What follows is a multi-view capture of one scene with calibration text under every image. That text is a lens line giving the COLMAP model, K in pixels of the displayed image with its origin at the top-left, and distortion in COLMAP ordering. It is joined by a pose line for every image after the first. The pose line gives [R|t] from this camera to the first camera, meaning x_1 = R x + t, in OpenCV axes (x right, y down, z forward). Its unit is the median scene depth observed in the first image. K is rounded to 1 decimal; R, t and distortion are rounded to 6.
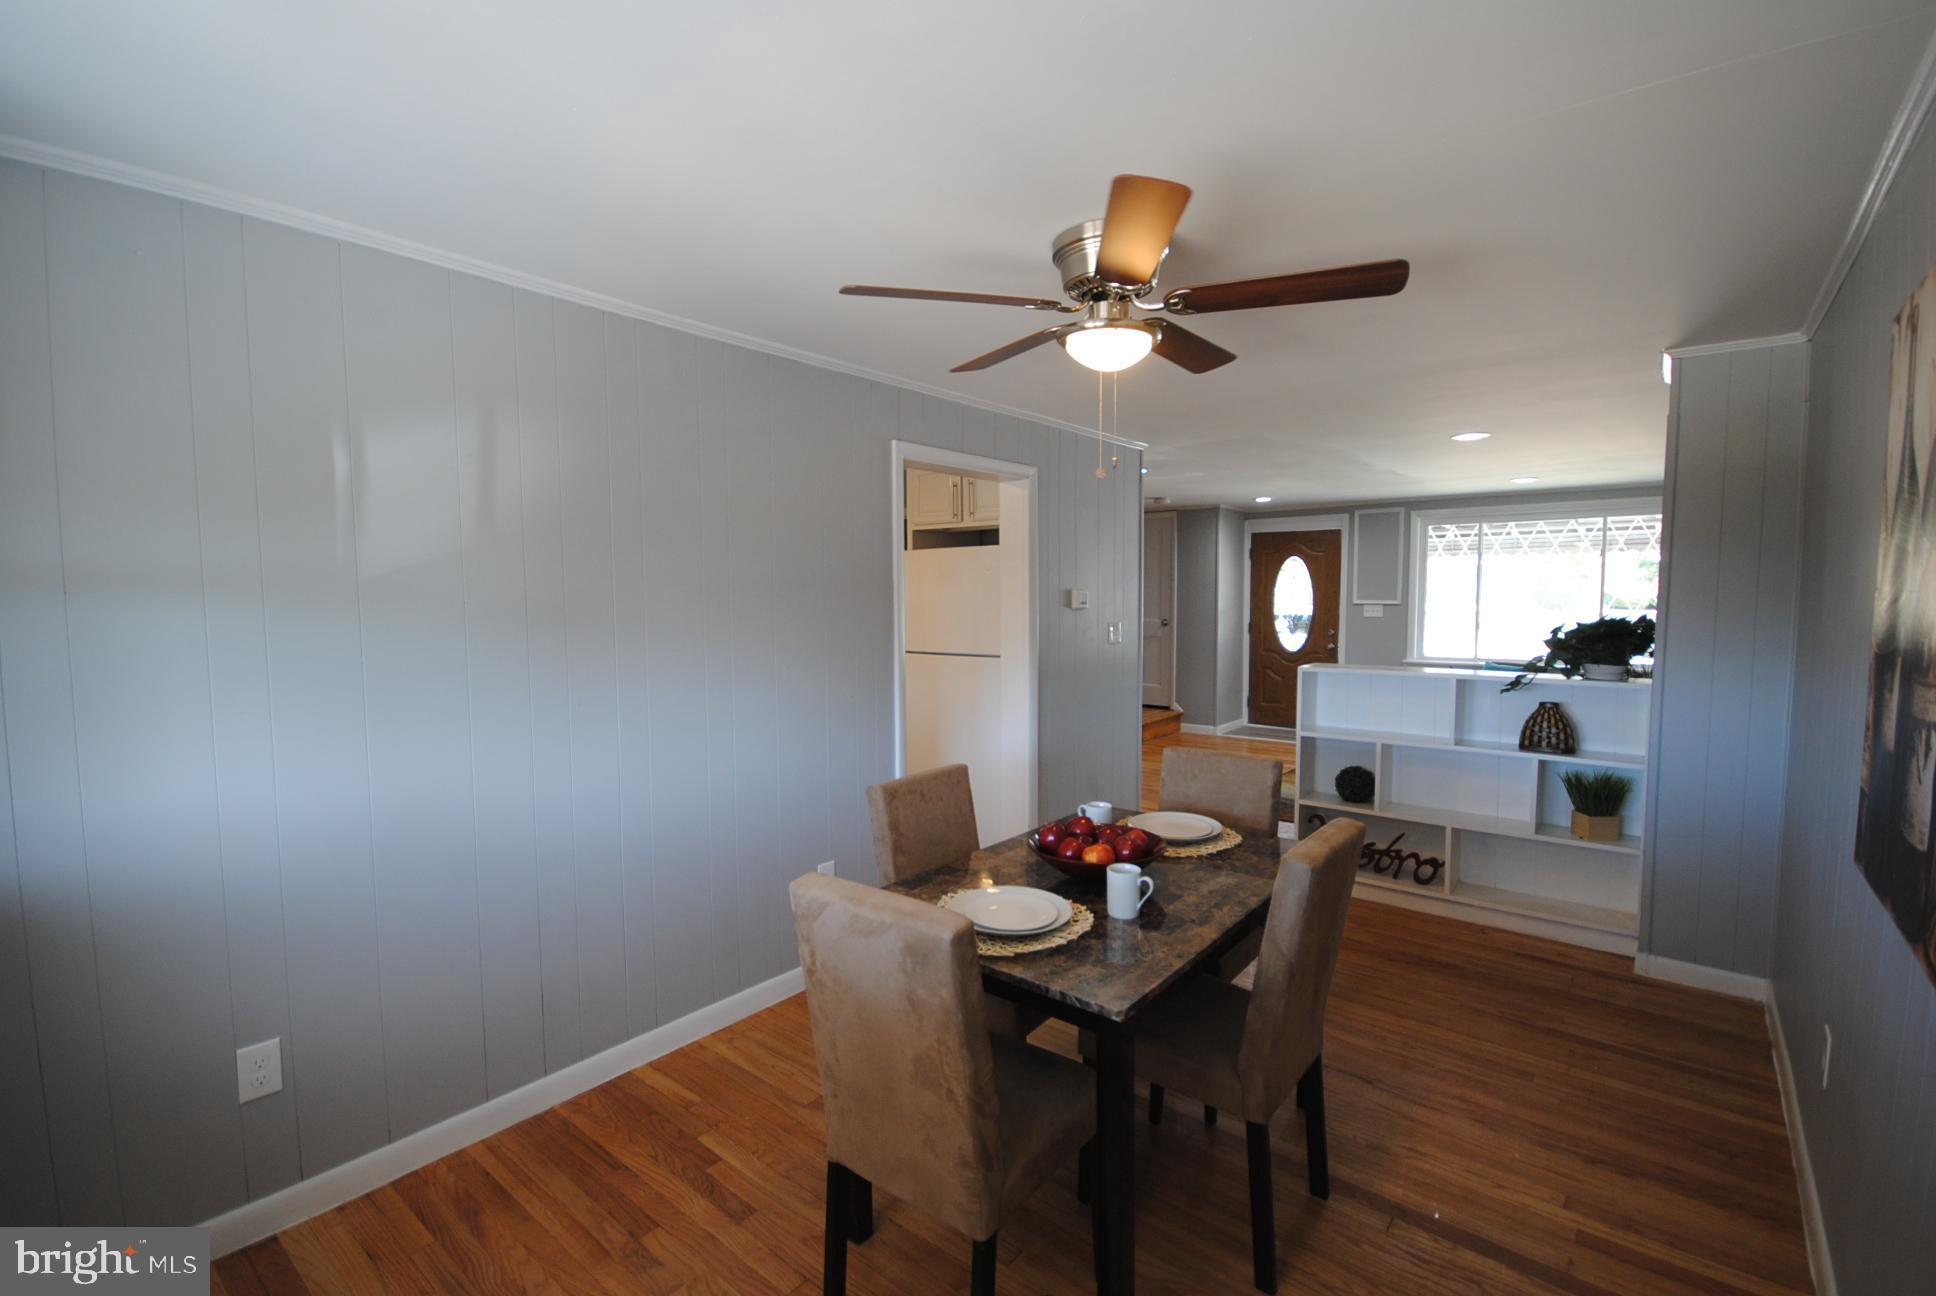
lens RADIAL K [[848.2, 0, 969.2], [0, 848.2, 653.7], [0, 0, 1]] dist [-0.000685, -0.004183]
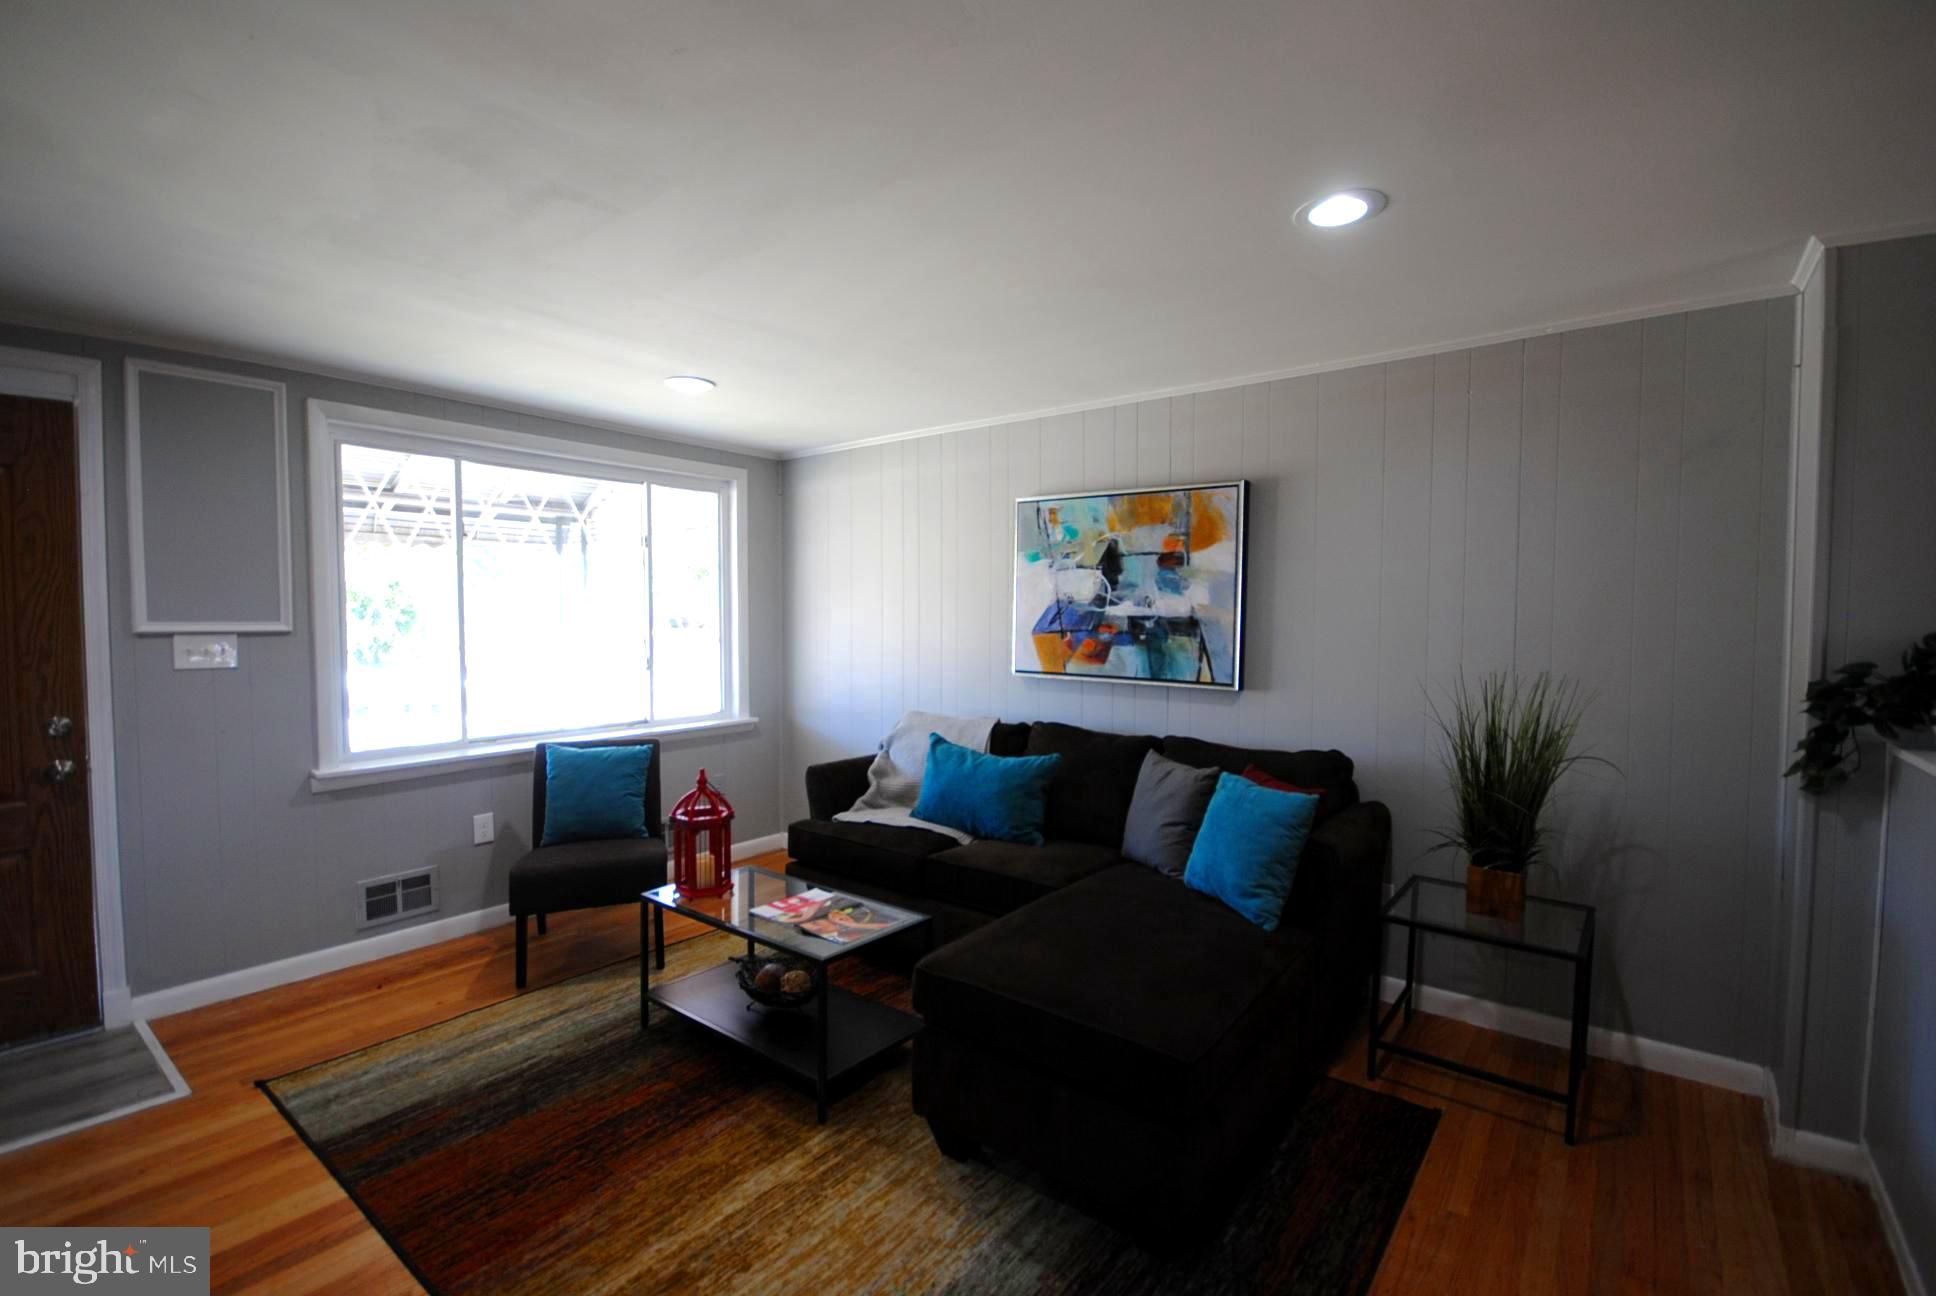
lens RADIAL K [[848.2, 0, 972.0], [0, 848.2, 648.4], [0, 0, 1]] dist [-0.000685, -0.004183]
pose [[-0.039544, -0.035406, 0.998590, 0.101193], [0.069222, 0.996874, 0.038087, -0.041830], [-0.996817, 0.070630, -0.036969, 0.671126]]
